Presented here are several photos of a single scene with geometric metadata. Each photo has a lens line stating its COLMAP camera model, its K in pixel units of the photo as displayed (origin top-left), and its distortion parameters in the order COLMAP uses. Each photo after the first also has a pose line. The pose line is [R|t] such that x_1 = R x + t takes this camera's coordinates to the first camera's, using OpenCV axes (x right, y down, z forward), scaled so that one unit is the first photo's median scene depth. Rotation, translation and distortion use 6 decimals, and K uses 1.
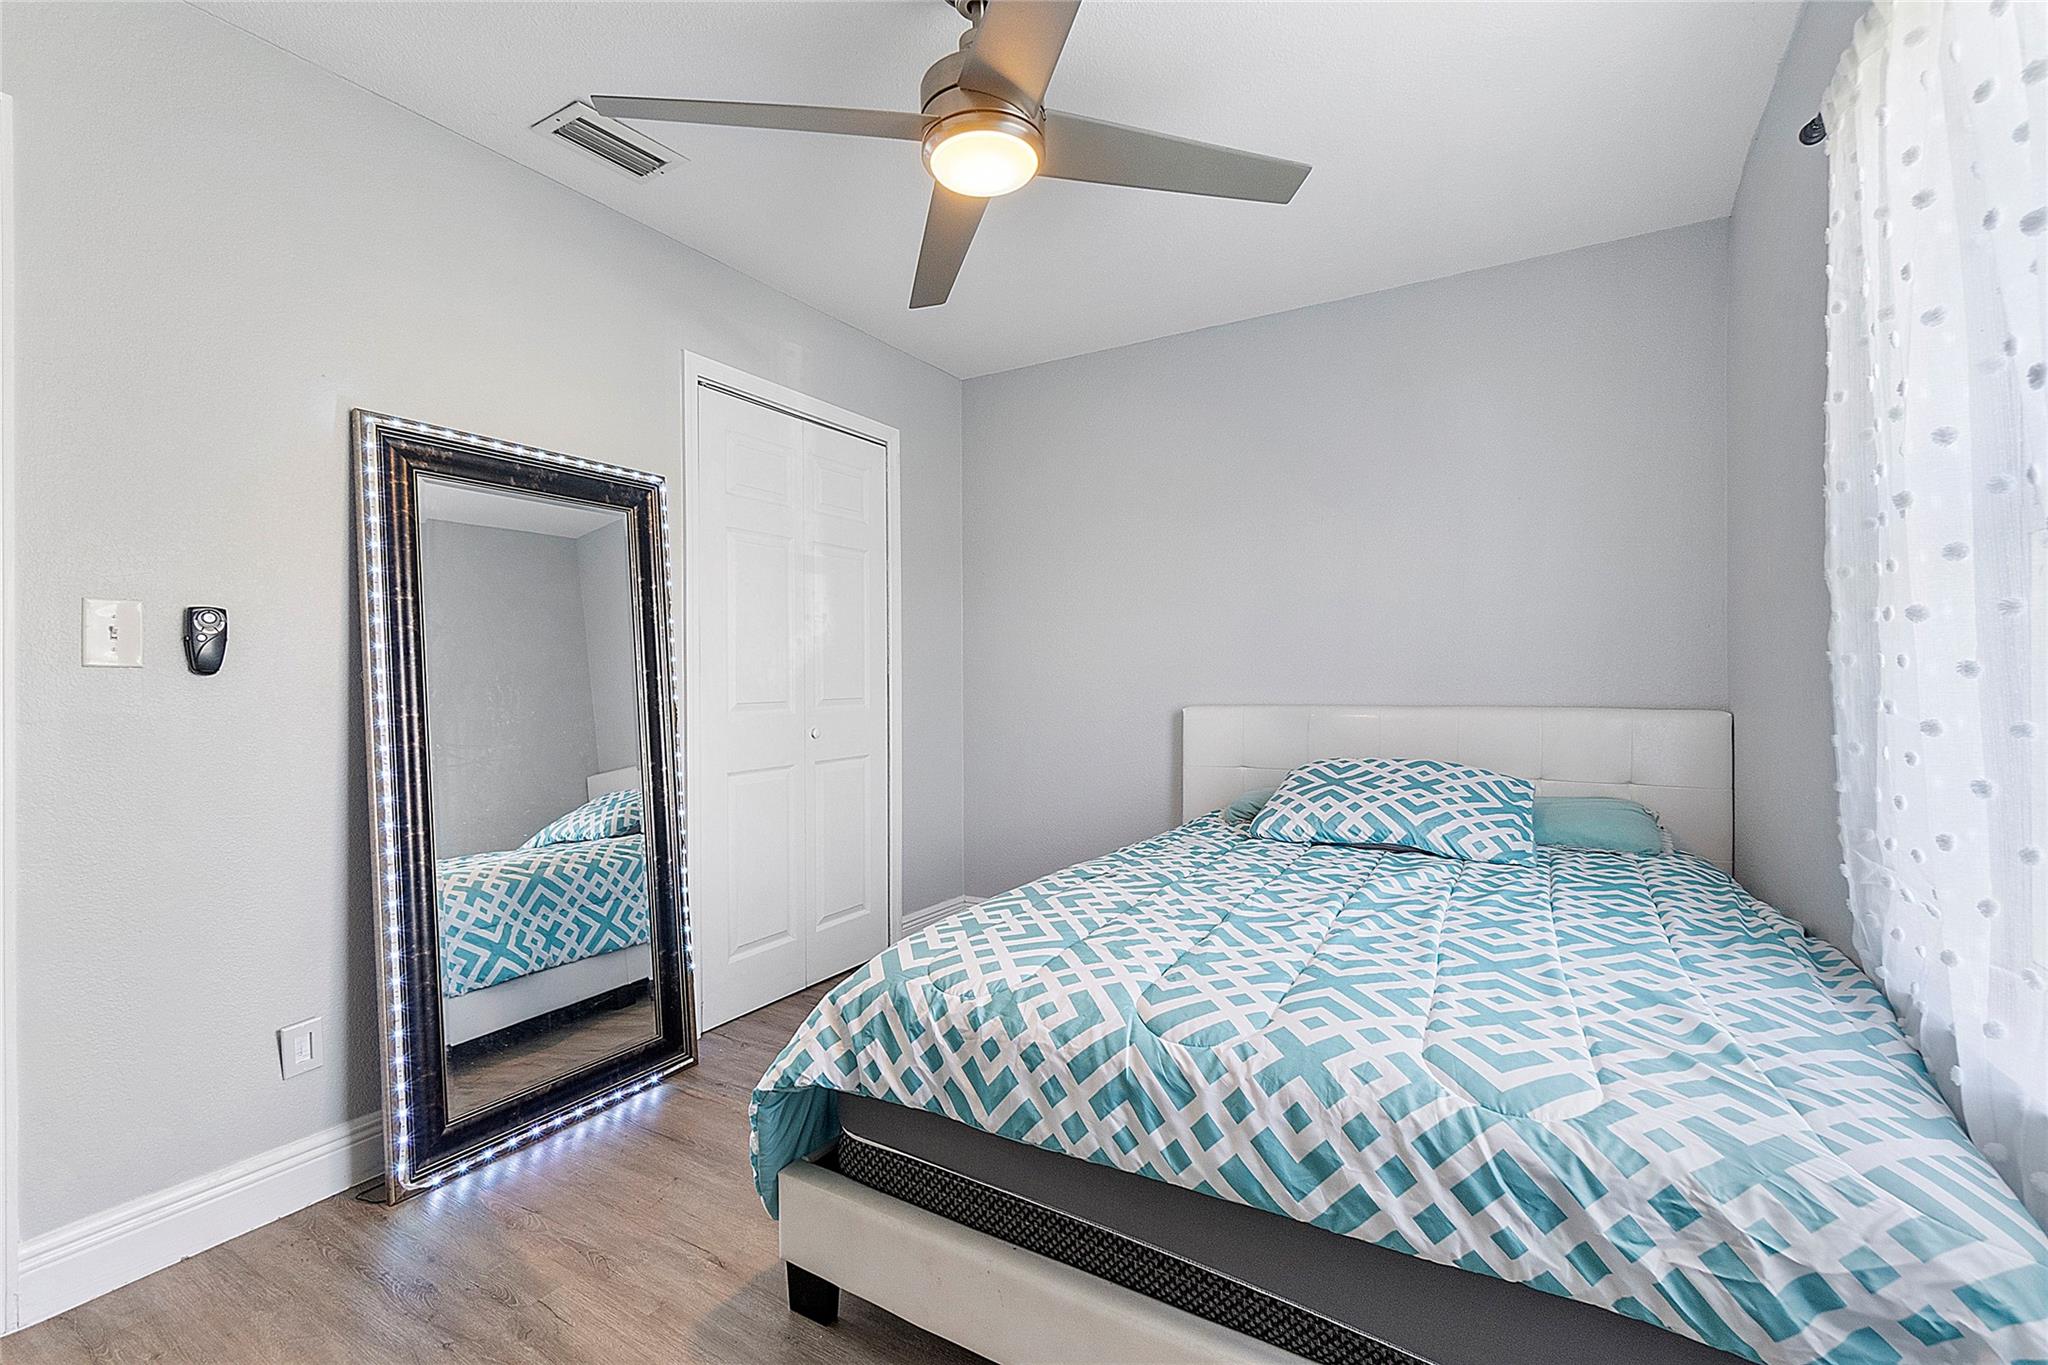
lens RADIAL K [[892.9, 0, 1023.1], [0, 892.9, 679.4], [0, 0, 1]] dist [-0.009134, 0.001201]
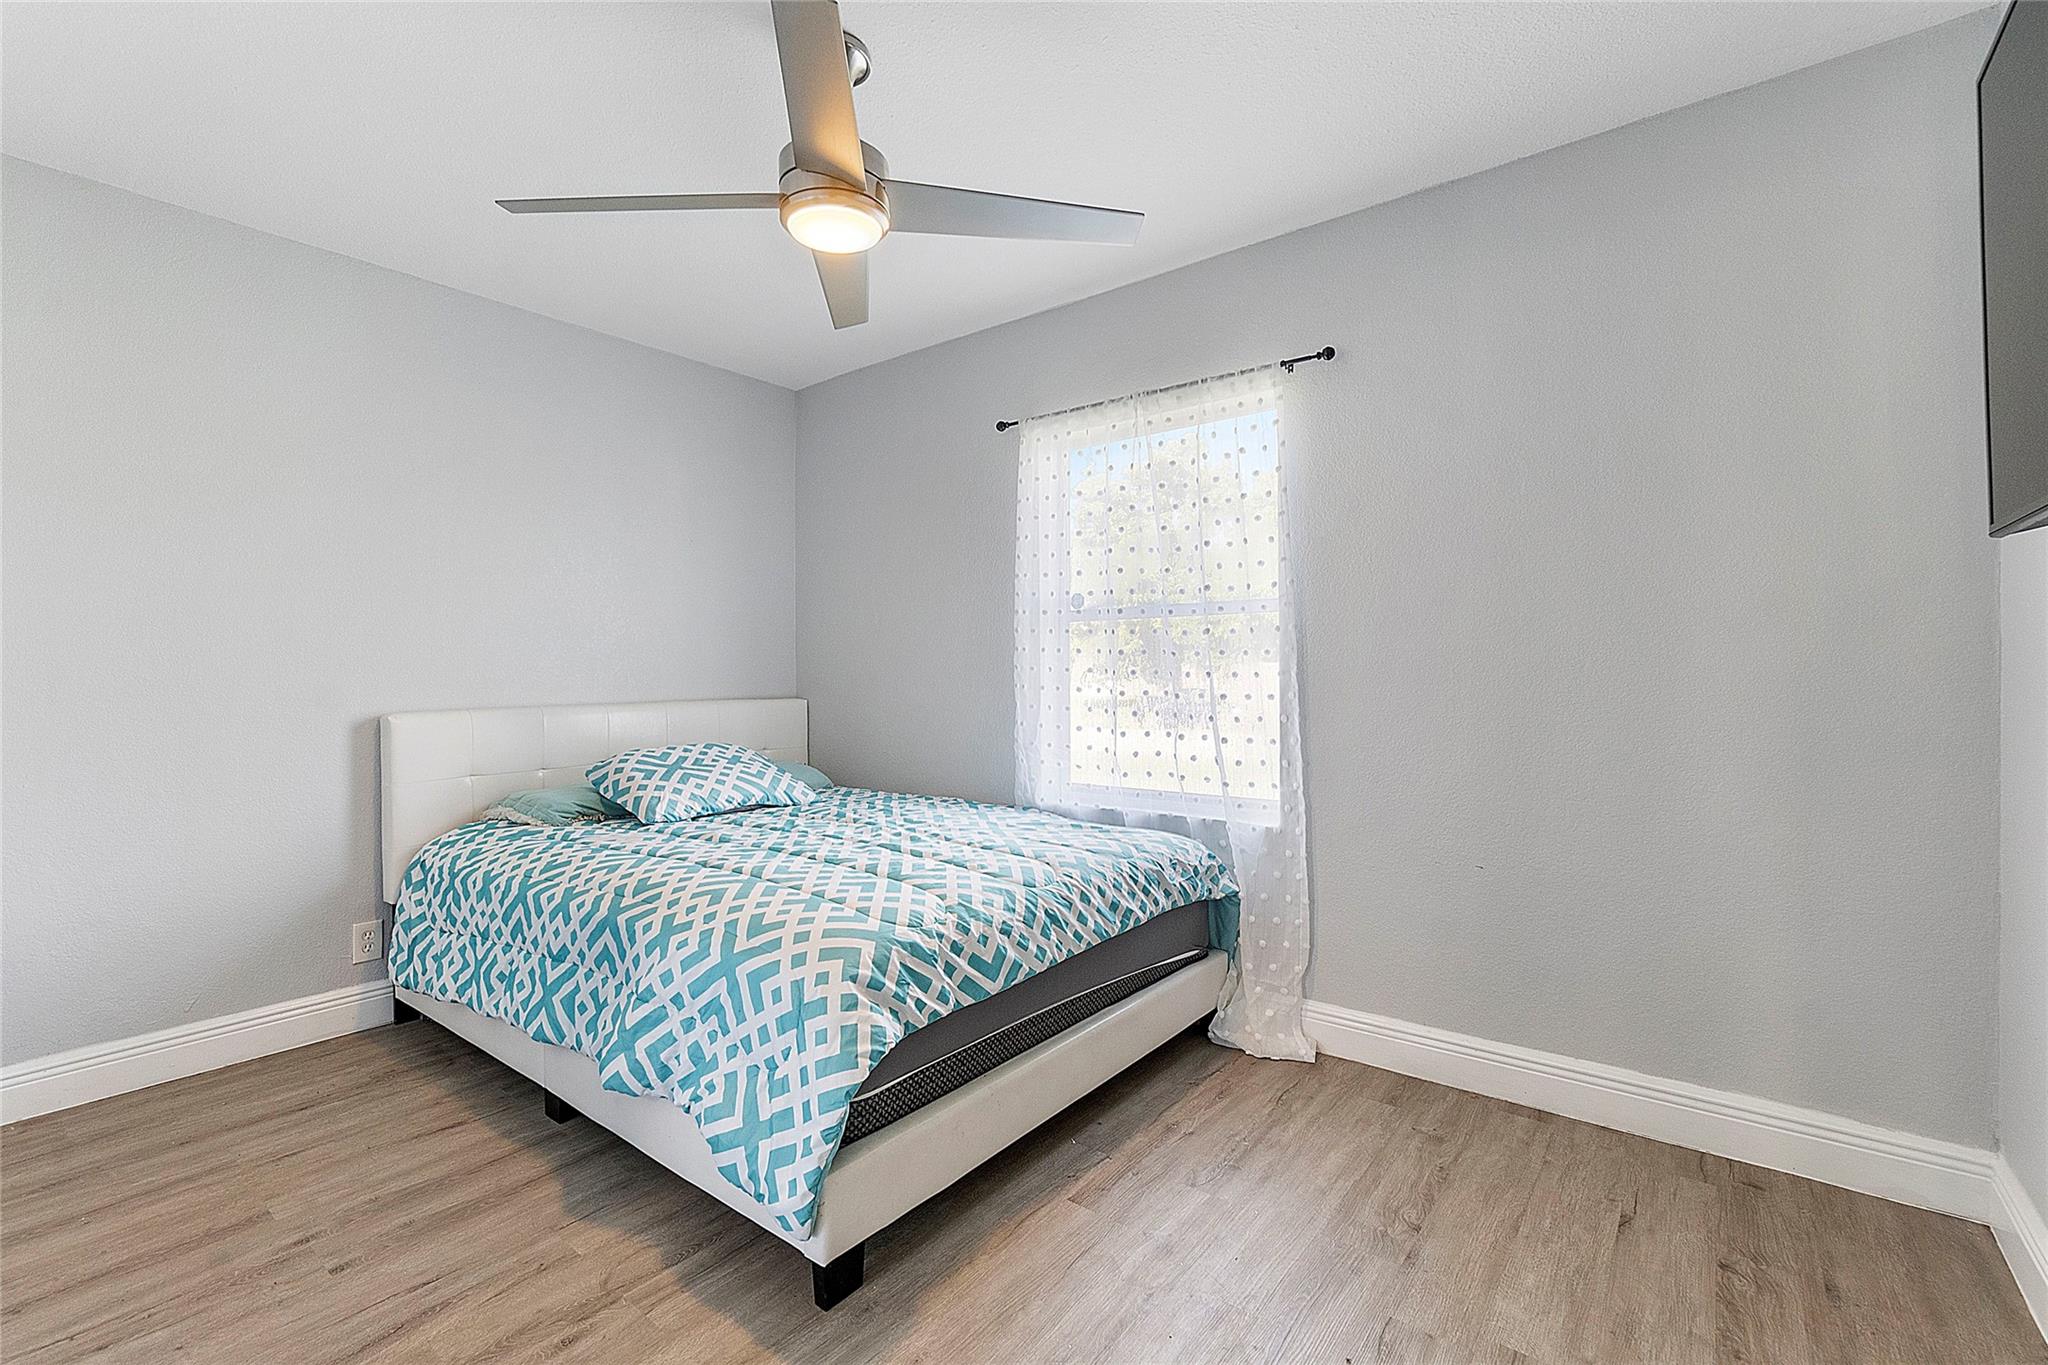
lens RADIAL K [[892.9, 0, 1026.0], [0, 892.9, 679.6], [0, 0, 1]] dist [-0.009134, 0.001201]
pose [[0.096367, 0.003331, 0.995340, -1.536987], [0.004610, 0.999982, -0.003793, 0.014459], [-0.995335, 0.004954, 0.096350, 0.861866]]
